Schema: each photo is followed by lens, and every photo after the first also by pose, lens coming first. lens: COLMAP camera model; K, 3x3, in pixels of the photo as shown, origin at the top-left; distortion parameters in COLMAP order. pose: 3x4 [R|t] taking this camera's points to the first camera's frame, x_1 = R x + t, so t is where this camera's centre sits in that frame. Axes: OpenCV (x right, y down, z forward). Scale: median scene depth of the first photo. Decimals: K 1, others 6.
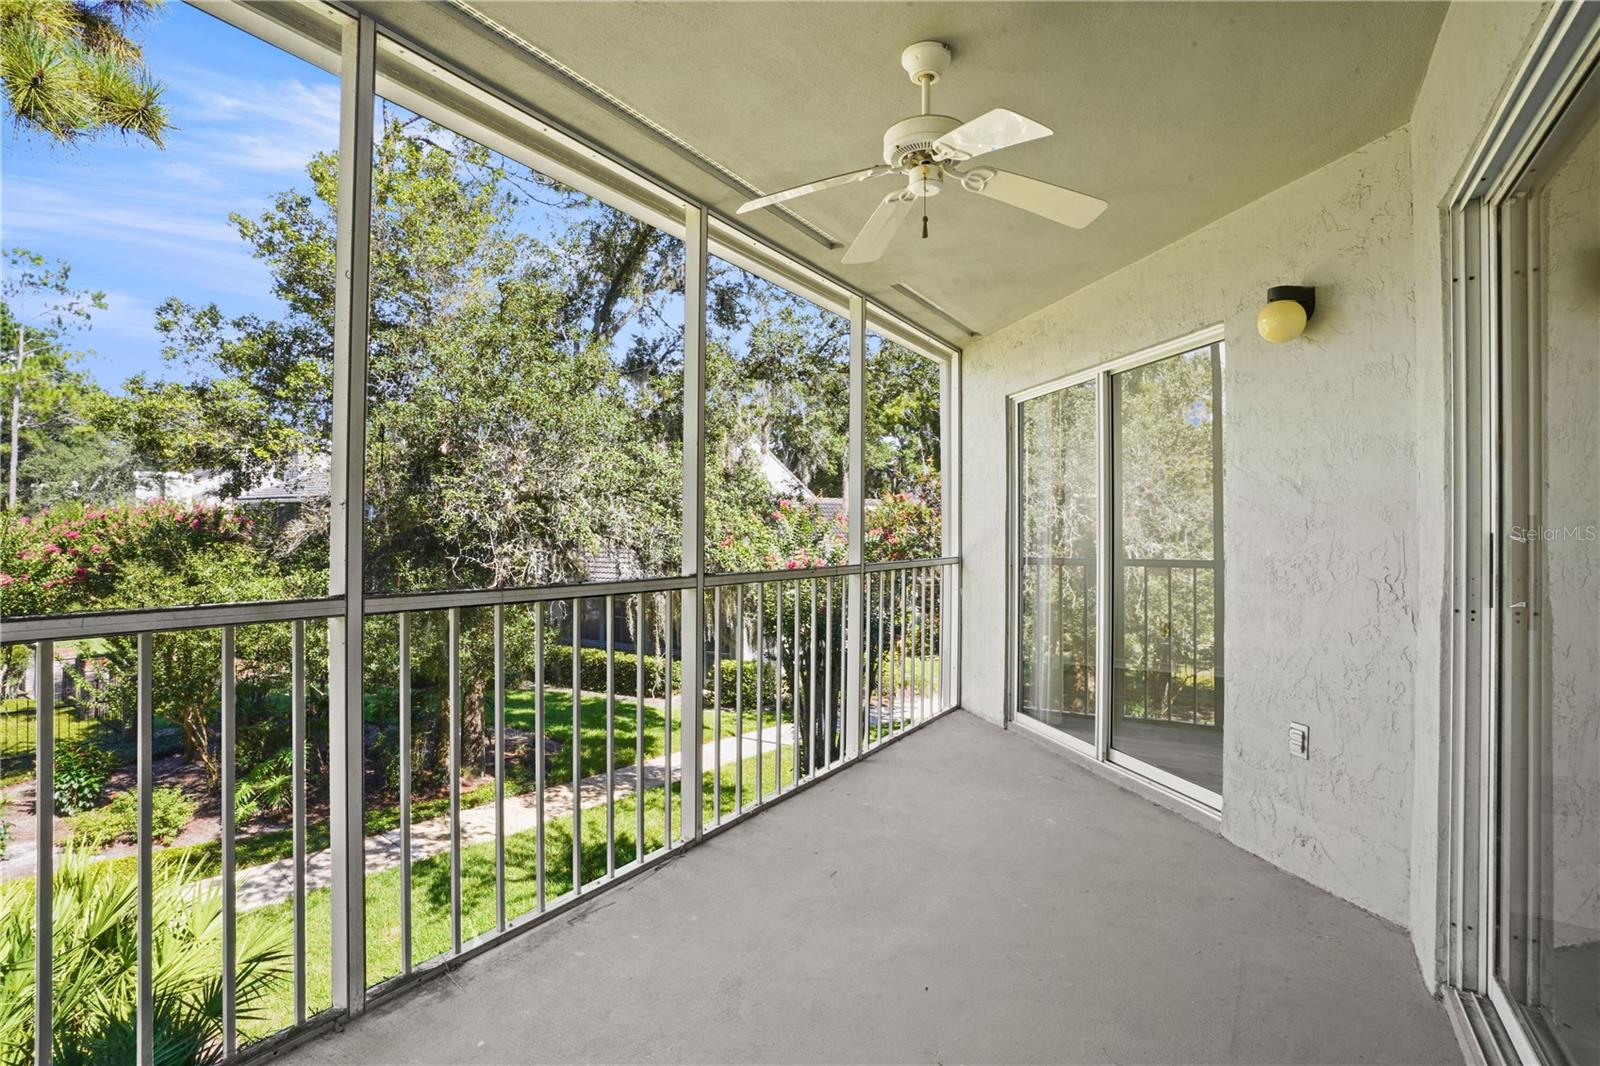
lens RADIAL K [[785.6, 0, 800.0], [0, 785.6, 533.0], [0, 0, 1]] dist [-0.088066, 0.044160]
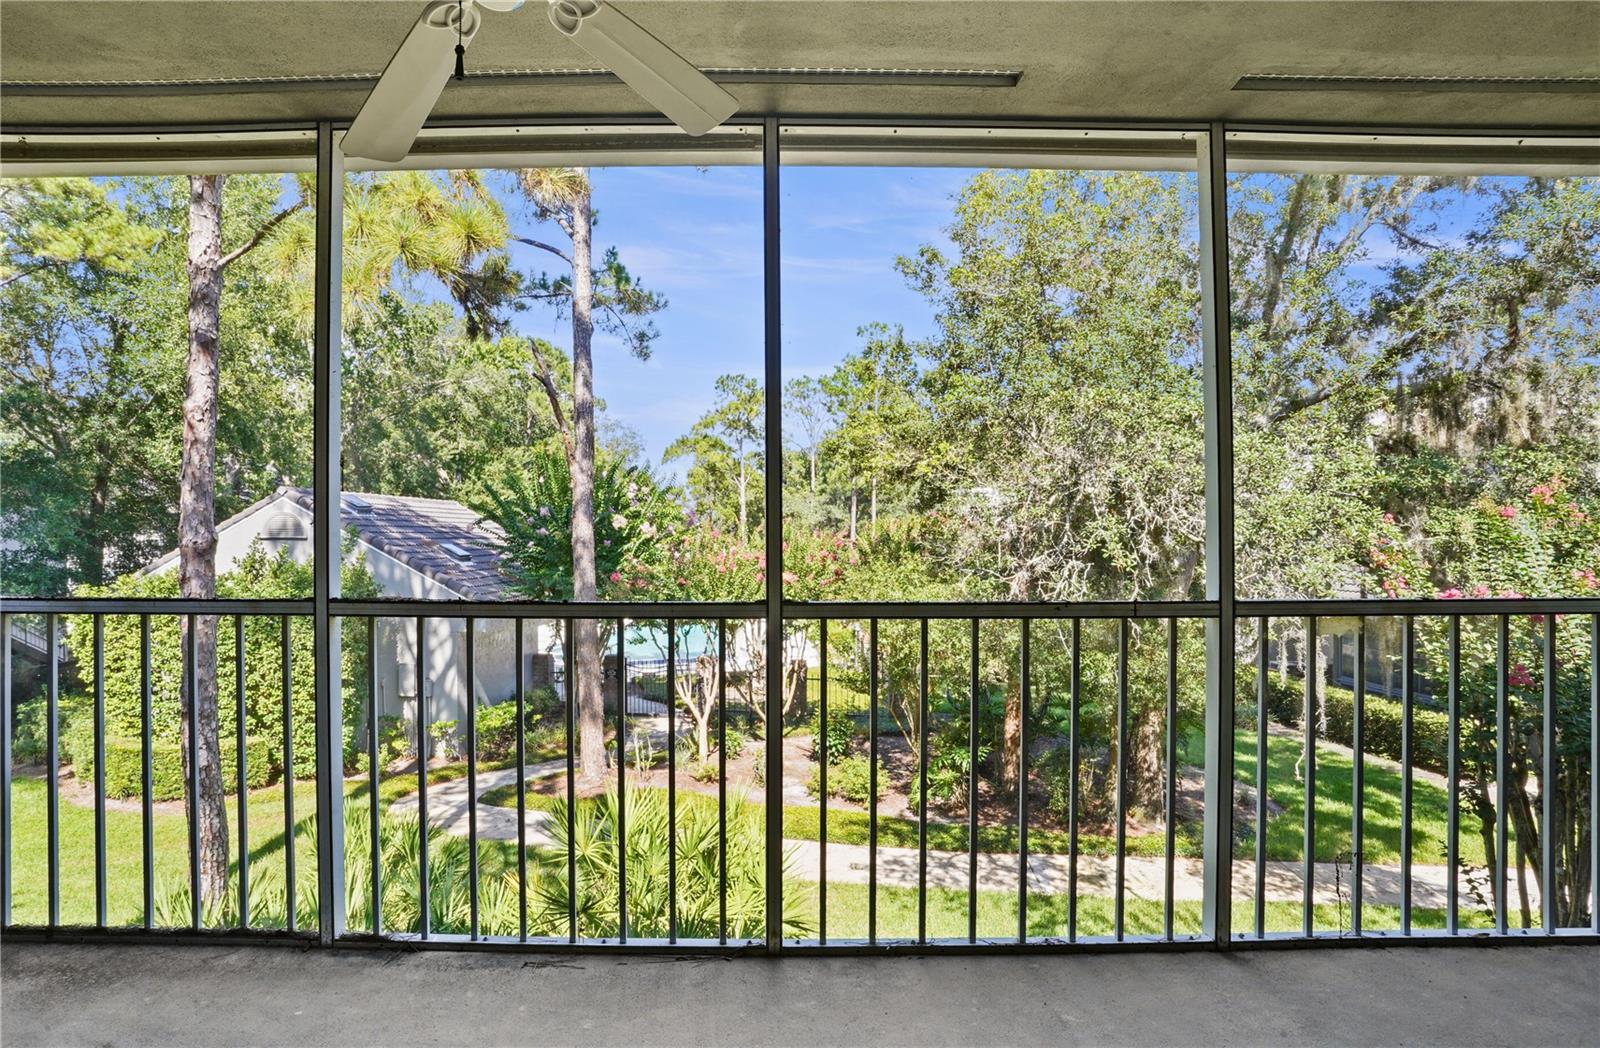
lens RADIAL K [[821.8, 0, 750.3], [0, 821.8, 531.4], [0, 0, 1]] dist [-0.037335, 0.000307]
pose [[0.520657, -0.014167, -0.853648, 0.136559], [0.004373, 0.999893, -0.013927, -0.001020], [0.853755, 0.003518, 0.520663, 0.140937]]
